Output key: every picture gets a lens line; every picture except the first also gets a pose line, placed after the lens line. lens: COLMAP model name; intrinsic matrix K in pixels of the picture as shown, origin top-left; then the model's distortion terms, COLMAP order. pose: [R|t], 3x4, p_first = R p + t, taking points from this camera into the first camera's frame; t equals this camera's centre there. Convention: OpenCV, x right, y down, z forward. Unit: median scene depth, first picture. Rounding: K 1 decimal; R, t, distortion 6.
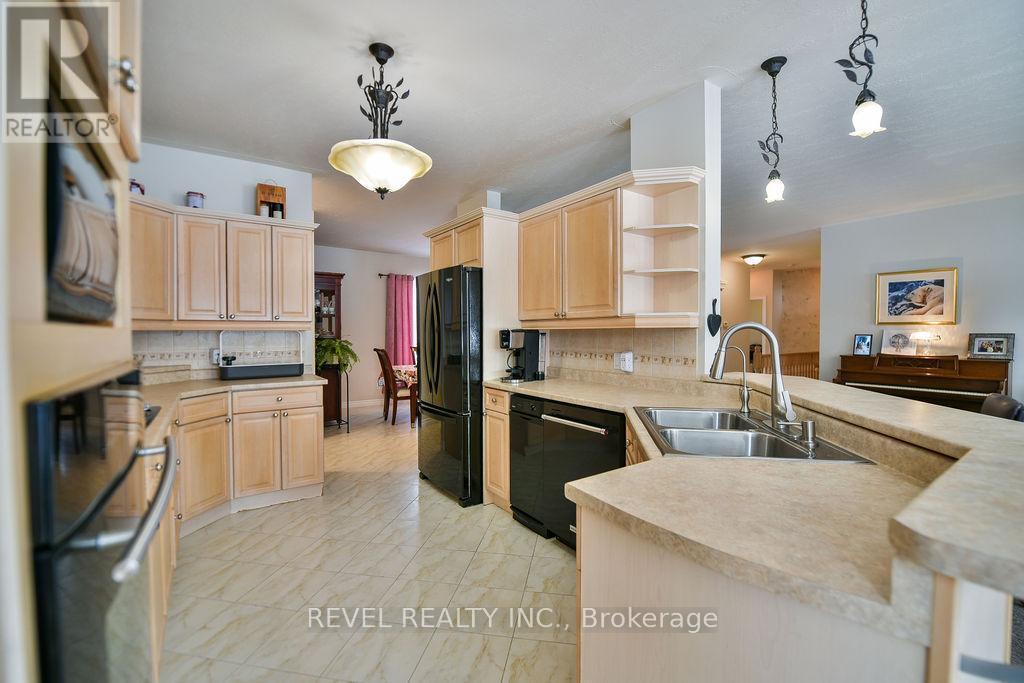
lens RADIAL K [[407.5, 0, 512.0], [0, 407.5, 341.5], [0, 0, 1]] dist [-0.019354, -0.000976]
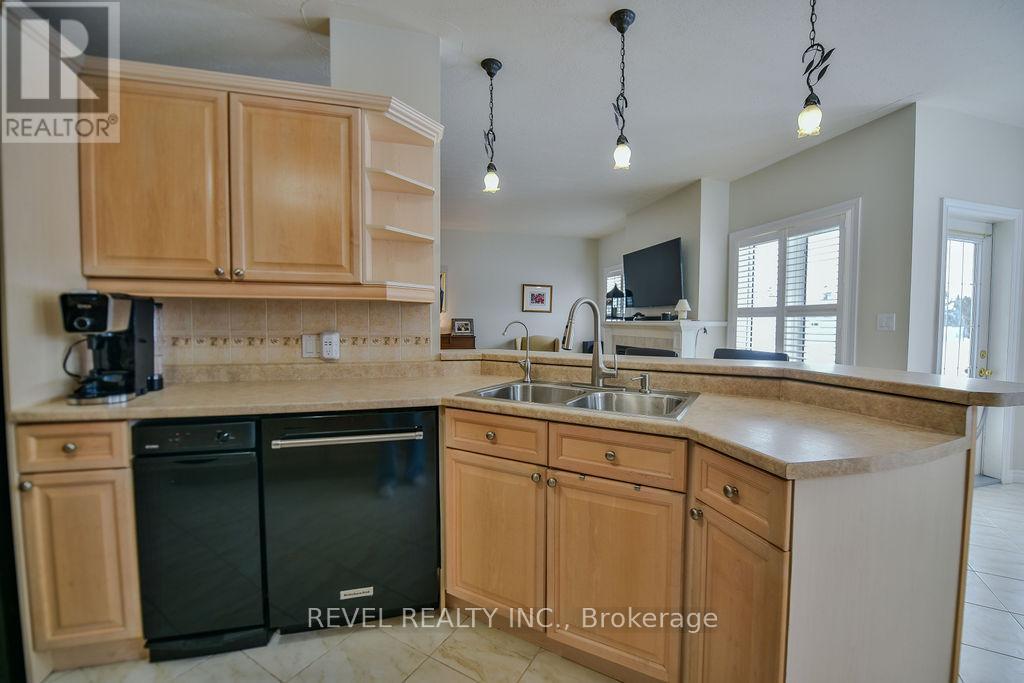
lens RADIAL K [[407.5, 0, 512.0], [0, 407.5, 341.5], [0, 0, 1]] dist [-0.019354, -0.000976]
pose [[0.360202, -0.038717, 0.932070, -0.285471], [0.009042, 0.999236, 0.038012, 0.015293], [-0.932830, -0.005264, 0.360277, 0.403065]]
